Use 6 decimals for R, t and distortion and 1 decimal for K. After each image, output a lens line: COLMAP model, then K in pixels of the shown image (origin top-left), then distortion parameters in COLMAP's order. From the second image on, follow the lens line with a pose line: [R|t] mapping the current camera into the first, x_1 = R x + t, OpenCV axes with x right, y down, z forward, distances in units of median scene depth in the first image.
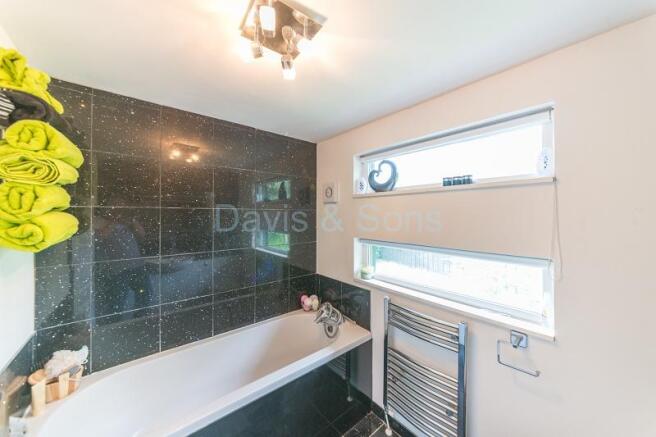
lens RADIAL K [[231.9, 0, 327.8], [0, 231.9, 217.2], [0, 0, 1]] dist [-0.000189, 0.000029]
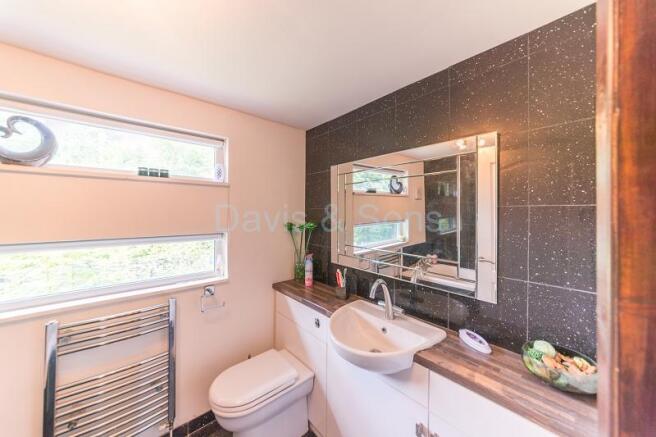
lens RADIAL K [[231.9, 0, 327.8], [0, 231.9, 217.2], [0, 0, 1]] dist [-0.000189, 0.000029]
pose [[-0.025903, -0.036401, 0.999002, -0.523823], [-0.003011, 0.999335, 0.036335, 0.004677], [-0.999660, -0.002067, -0.025995, 0.234837]]
